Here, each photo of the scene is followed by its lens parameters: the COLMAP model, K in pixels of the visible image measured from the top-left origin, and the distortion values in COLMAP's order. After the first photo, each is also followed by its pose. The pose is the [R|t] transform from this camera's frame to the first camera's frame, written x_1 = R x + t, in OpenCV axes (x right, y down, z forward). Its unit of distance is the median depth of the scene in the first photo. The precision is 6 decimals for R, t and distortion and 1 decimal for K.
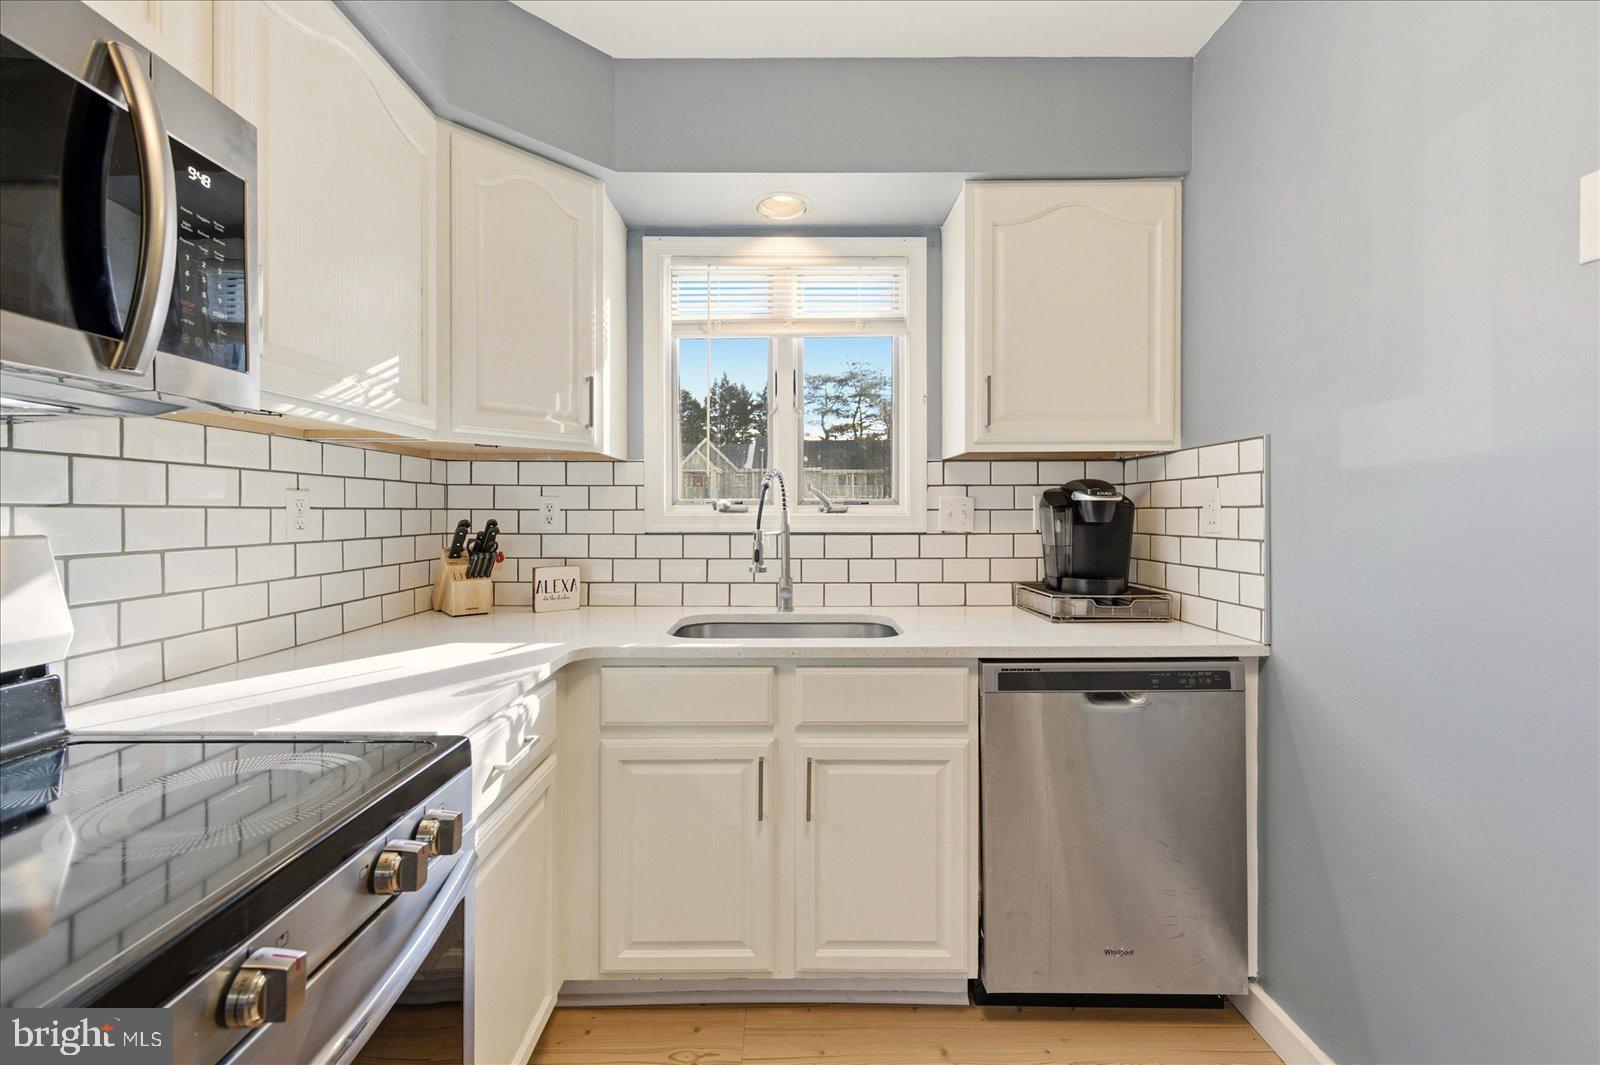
lens RADIAL K [[619.8, 0, 979.5], [0, 619.8, 512.5], [0, 0, 1]] dist [0.001029, 0.000072]
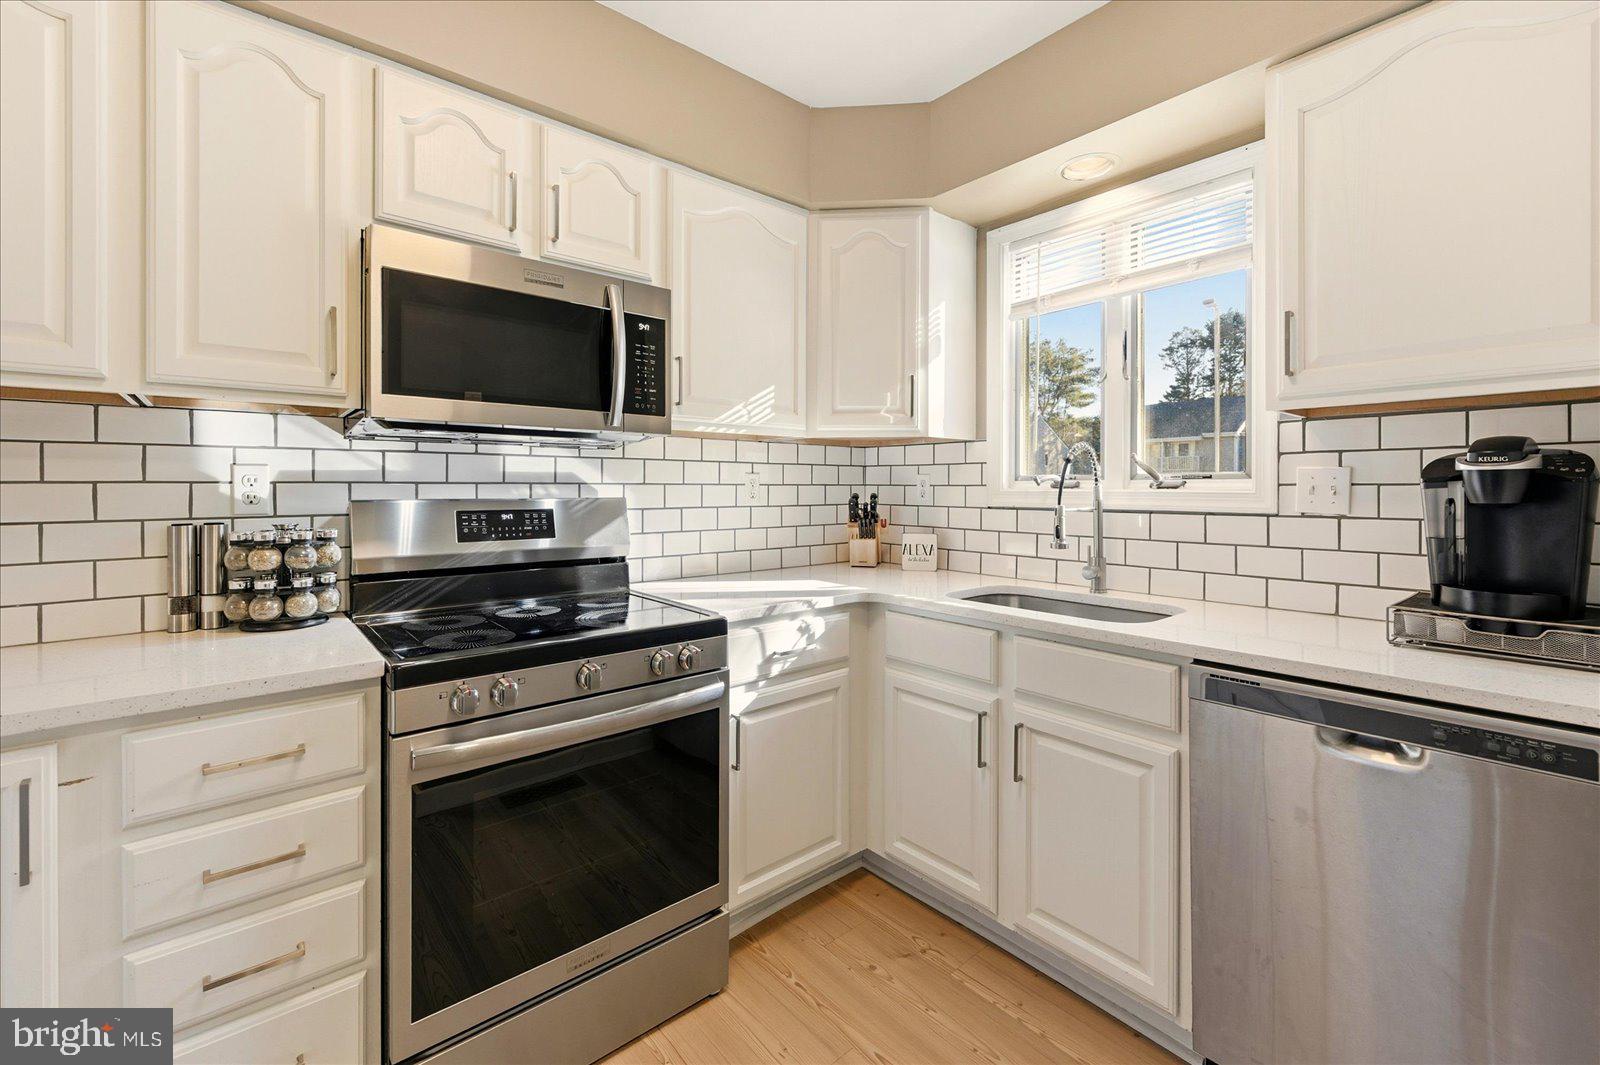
lens RADIAL K [[928.2, 0, 959.5], [0, 928.2, 487.0], [0, 0, 1]] dist [-0.001107, 0.000238]
pose [[0.621806, -0.000024, -0.783171, 0.708673], [-0.001427, 0.999998, -0.001164, 0.000335], [0.783170, 0.001841, 0.621805, -0.041863]]
